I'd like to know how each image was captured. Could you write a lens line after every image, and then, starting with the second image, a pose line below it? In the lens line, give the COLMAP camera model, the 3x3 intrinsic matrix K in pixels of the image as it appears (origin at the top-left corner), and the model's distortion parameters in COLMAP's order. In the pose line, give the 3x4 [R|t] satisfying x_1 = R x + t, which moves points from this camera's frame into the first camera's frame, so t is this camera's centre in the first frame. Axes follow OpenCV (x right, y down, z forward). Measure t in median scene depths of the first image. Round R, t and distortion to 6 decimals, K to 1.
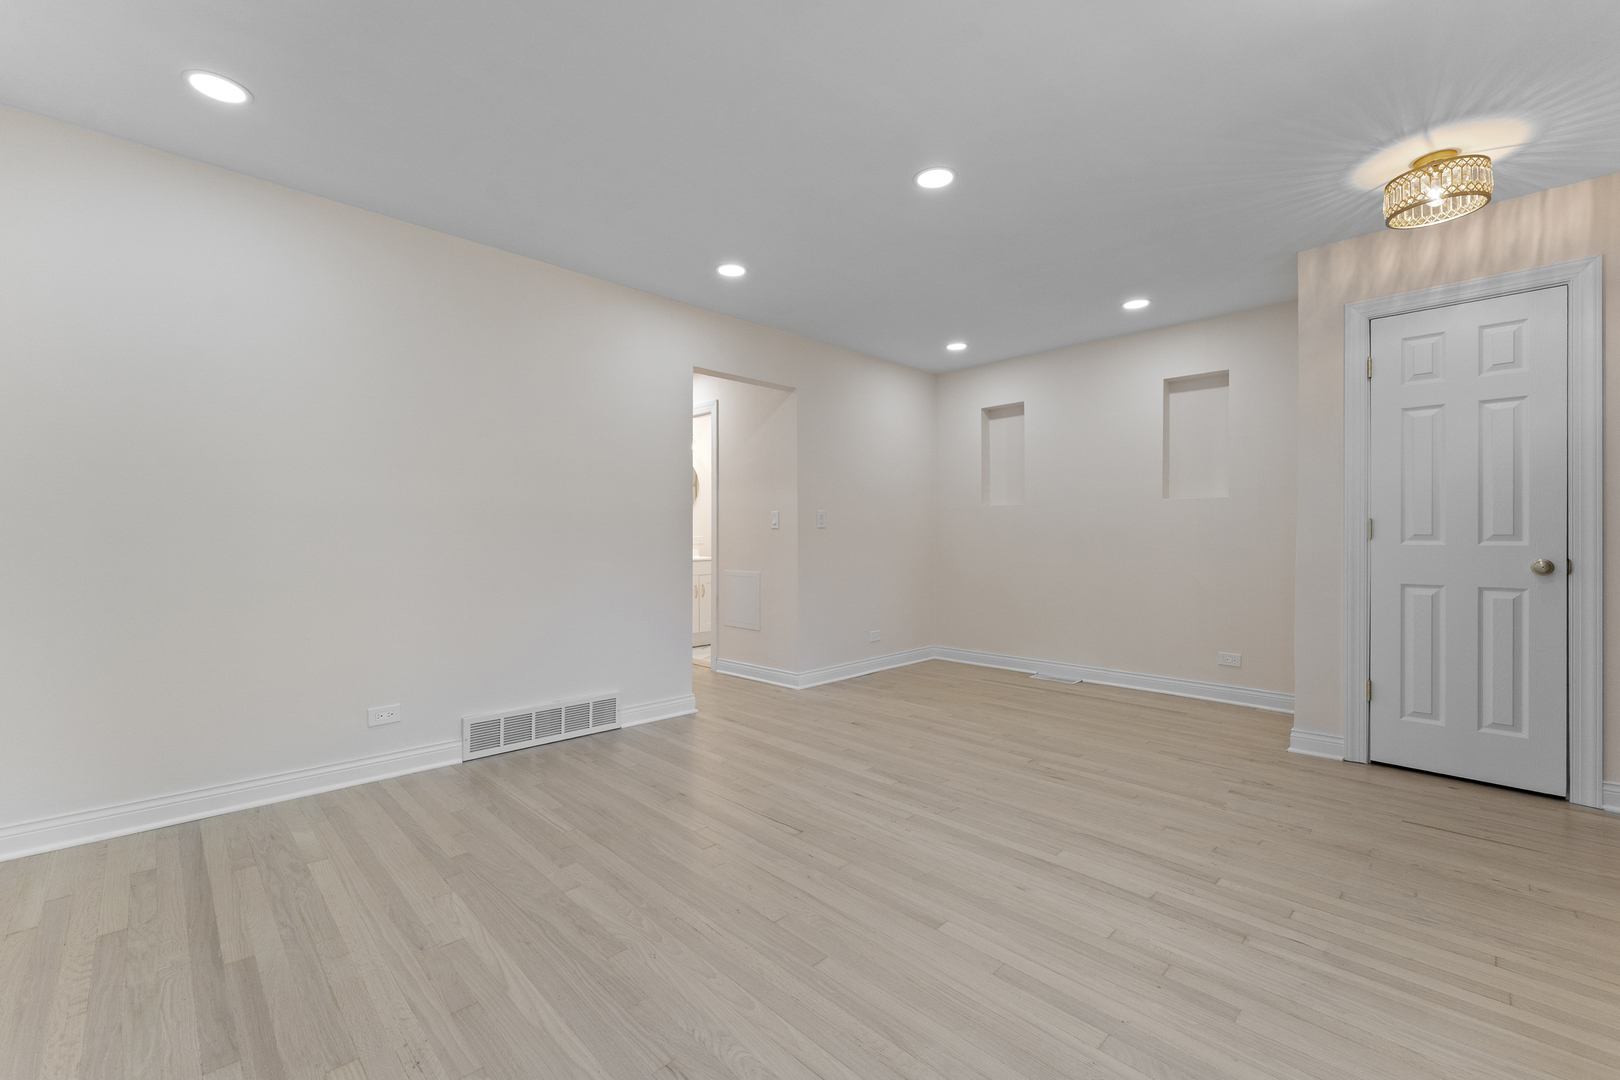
lens RADIAL K [[660.5, 0, 802.8], [0, 660.5, 540.0], [0, 0, 1]] dist [0.000114, 0.000075]
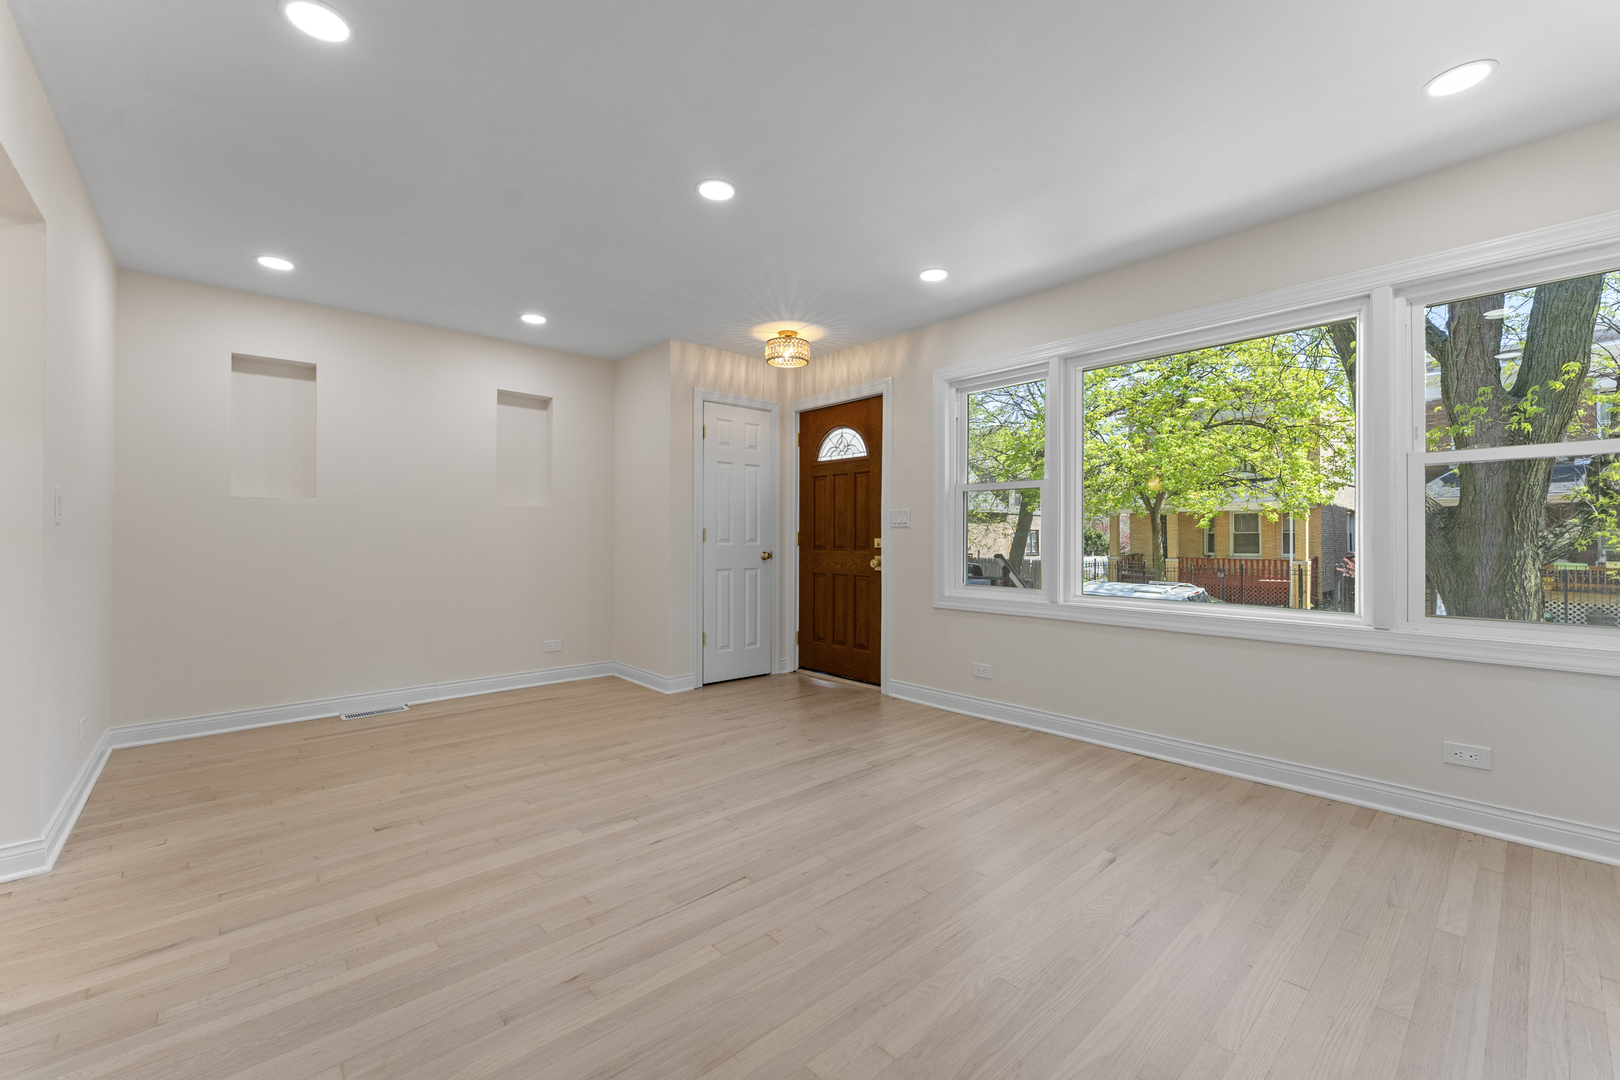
lens RADIAL K [[660.5, 0, 803.3], [0, 660.5, 536.7], [0, 0, 1]] dist [0.000114, 0.000075]
pose [[0.049721, 0.005203, 0.998750, -0.715977], [0.006725, 0.999962, -0.005544, -0.003080], [-0.998740, 0.006993, 0.049685, 0.719424]]
